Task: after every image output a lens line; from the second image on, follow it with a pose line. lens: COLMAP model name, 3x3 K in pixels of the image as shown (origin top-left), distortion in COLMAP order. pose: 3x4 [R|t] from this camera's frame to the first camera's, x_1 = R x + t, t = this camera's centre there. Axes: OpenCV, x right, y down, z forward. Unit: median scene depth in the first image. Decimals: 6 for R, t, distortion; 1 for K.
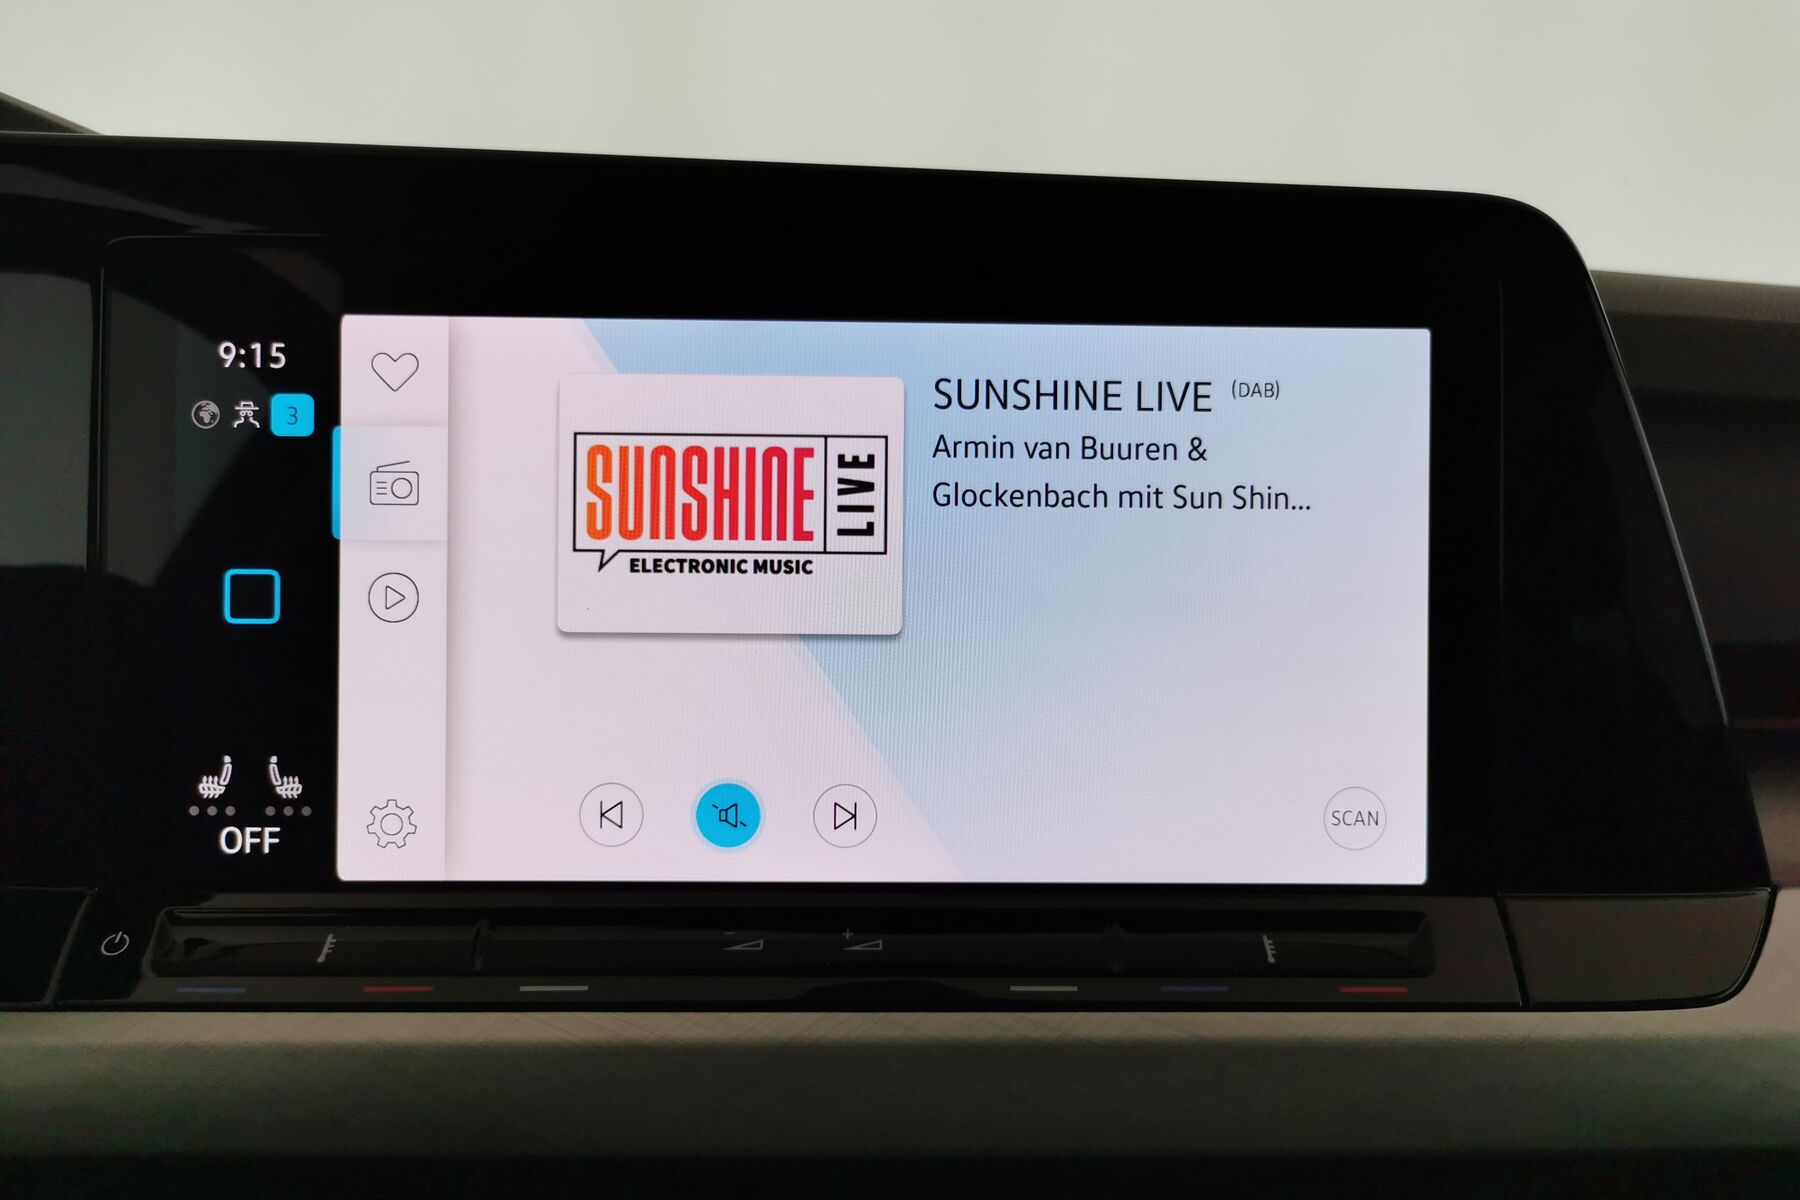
lens RADIAL K [[1377.0, 0, 900.0], [0, 1377.0, 600.0], [0, 0, 1]] dist [0.000611, -0.001134]
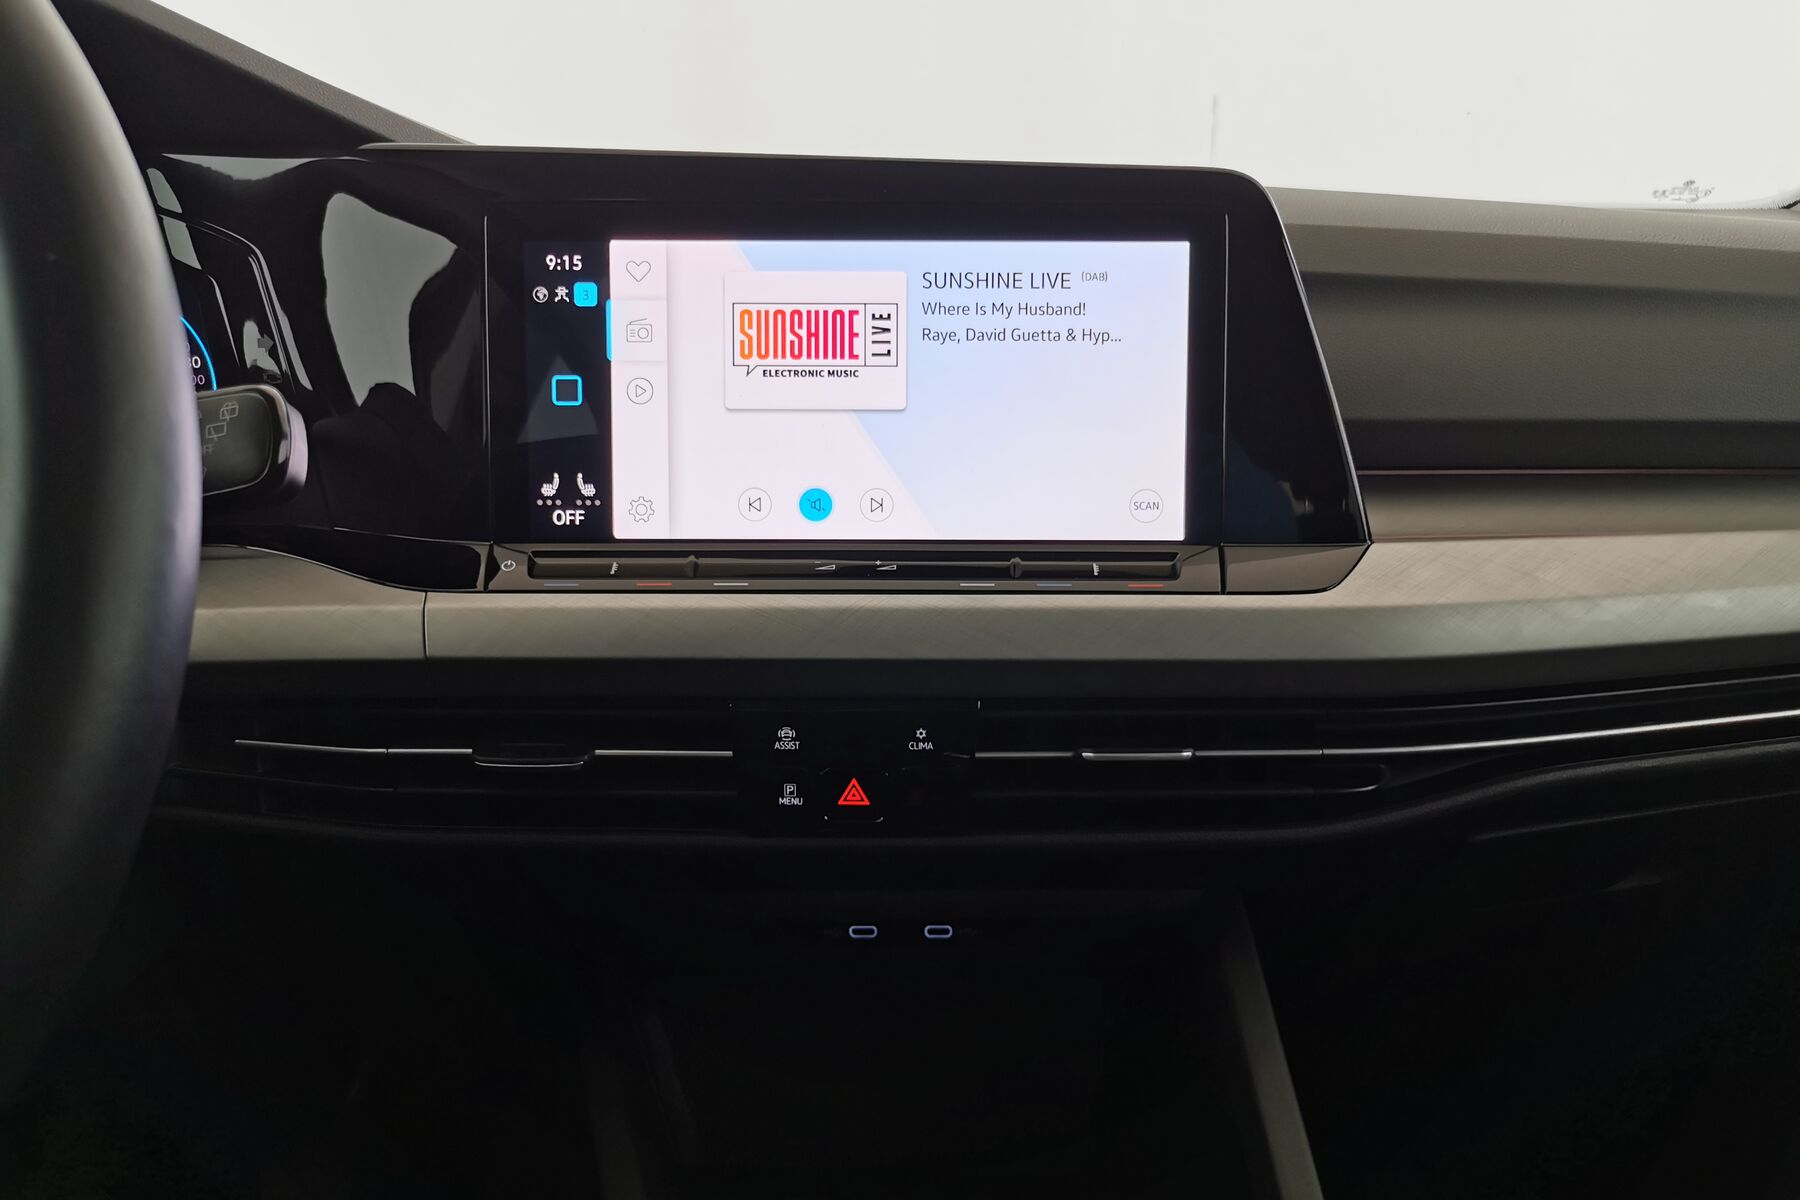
lens RADIAL K [[1417.1, 0, 900.0], [0, 1417.1, 600.0], [0, 0, 1]] dist [-0.002985, -0.009241]
pose [[0.999774, -0.003738, -0.020909, 0.033213], [0.005214, 0.997461, 0.071018, 0.150465], [0.020590, -0.071111, 0.997256, -0.976410]]
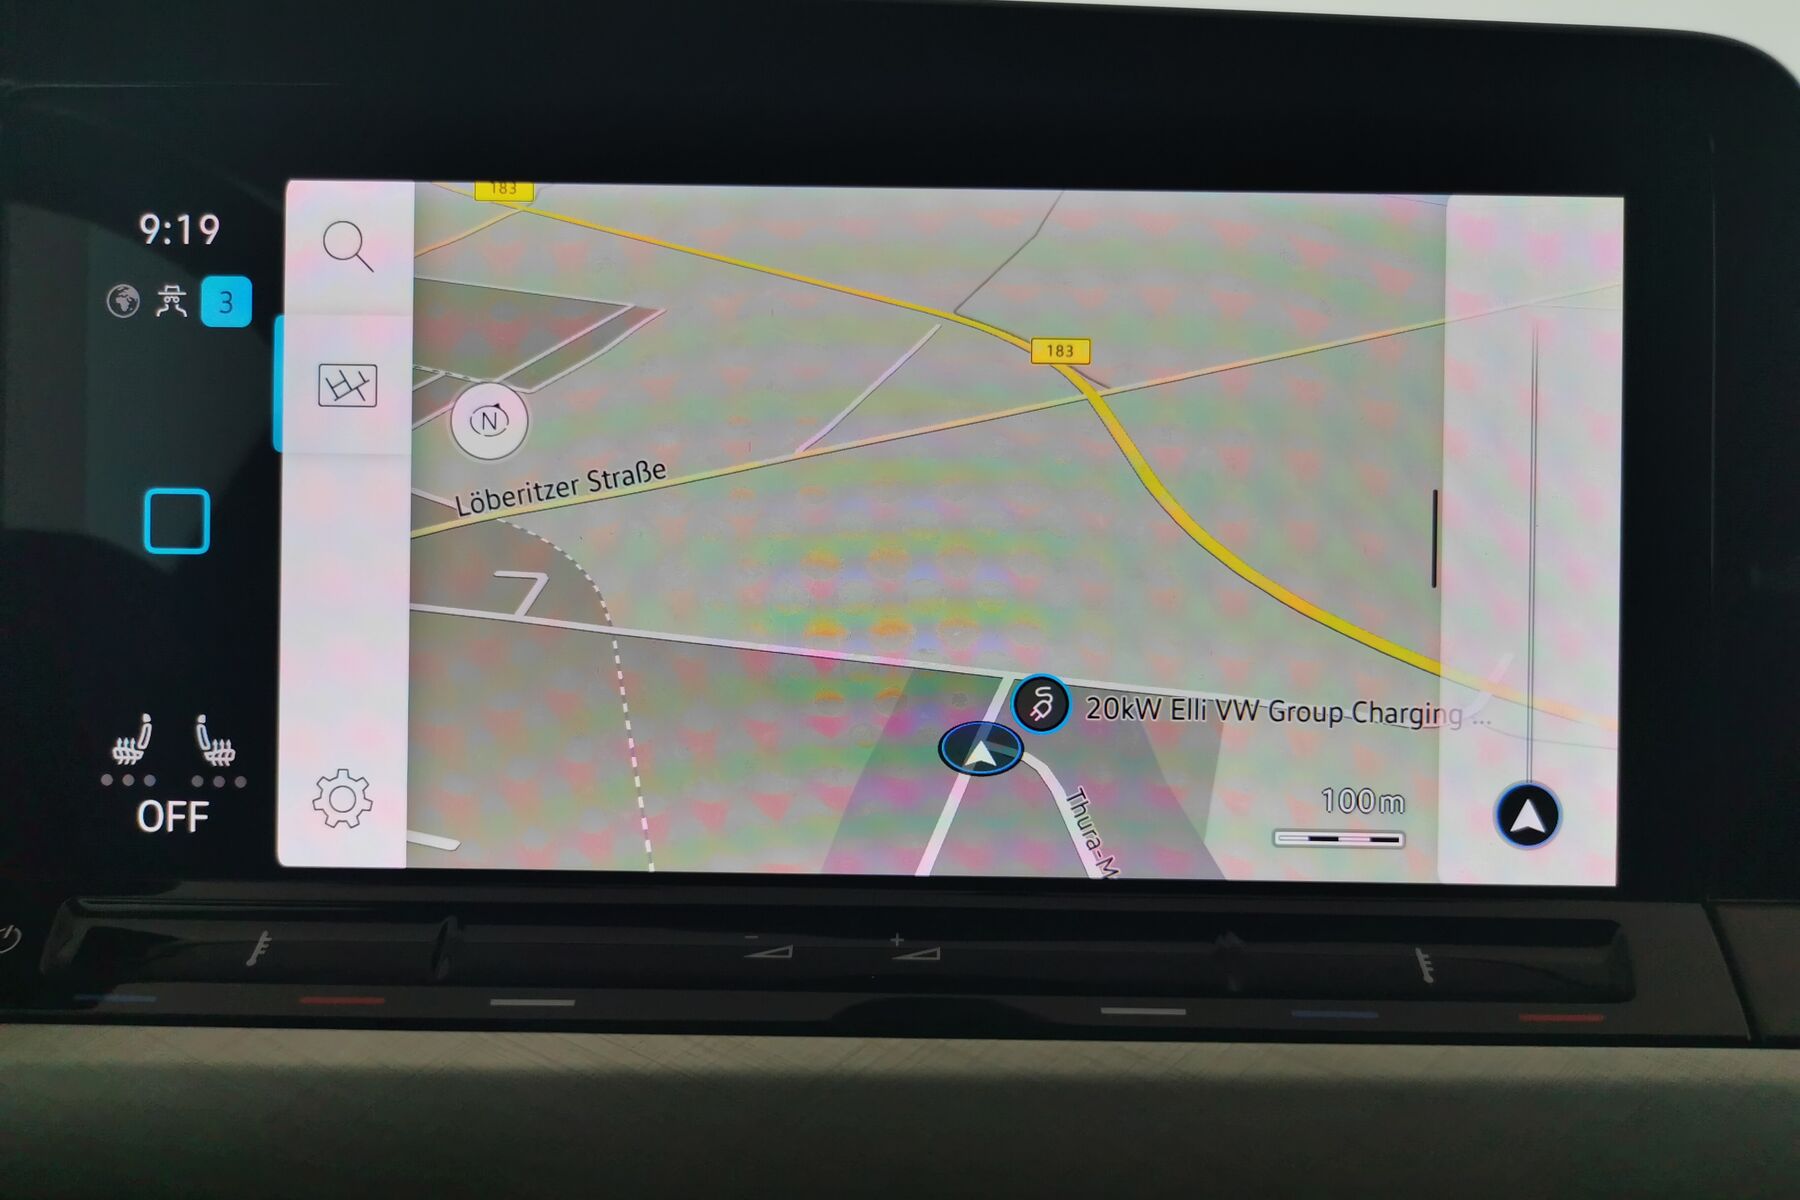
lens RADIAL K [[1417.1, 0, 900.0], [0, 1417.1, 600.0], [0, 0, 1]] dist [-0.002985, -0.009241]
pose [[0.999422, 0.004716, -0.033678, -0.008892], [-0.004681, 0.999988, 0.001110, 0.041618], [0.033683, -0.000952, 0.999432, 0.167091]]
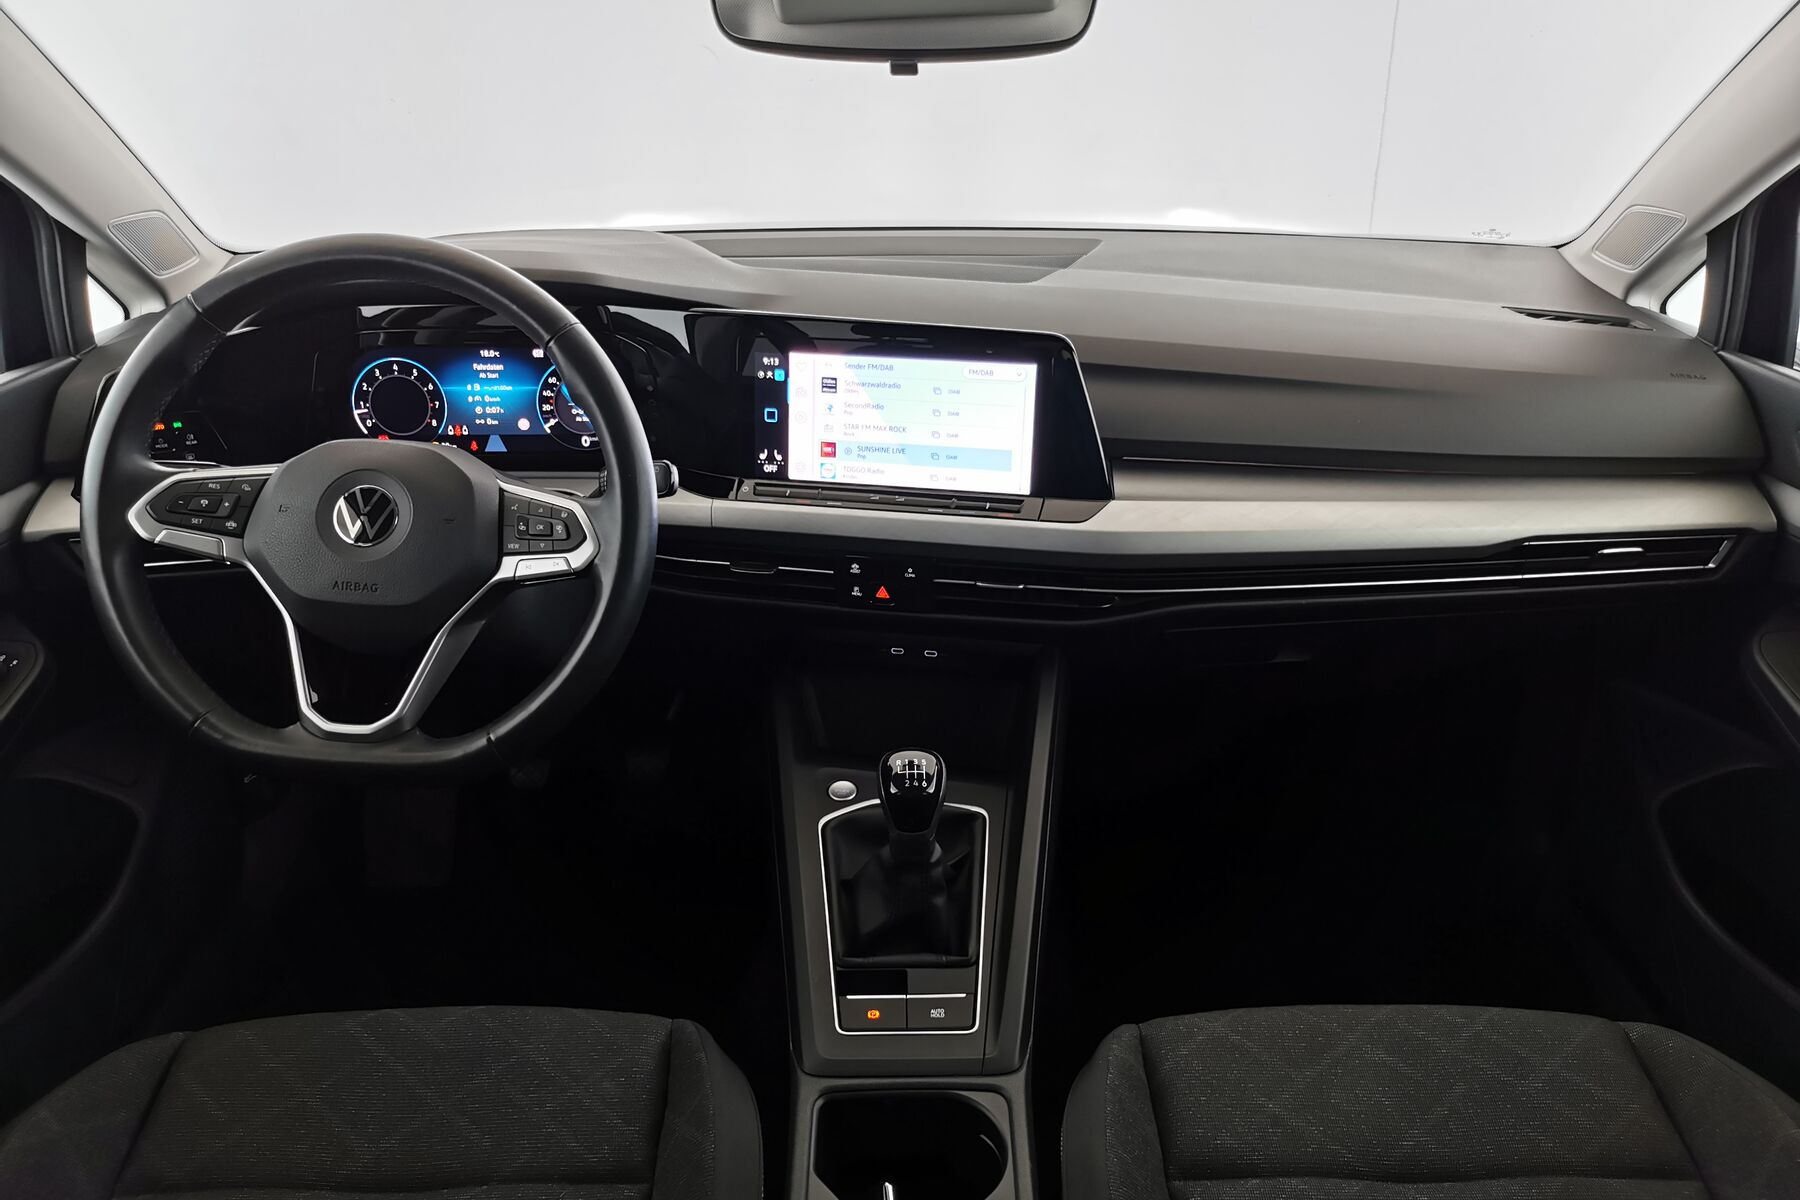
lens RADIAL K [[1633.4, 0, 900.0], [0, 1633.4, 600.0], [0, 0, 1]] dist [-0.002434, -0.000970]
pose [[0.974906, 0.074273, -0.209860, 1.107123], [-0.018260, 0.966205, 0.257127, -0.799364], [0.221865, -0.246842, 0.943316, -4.095389]]
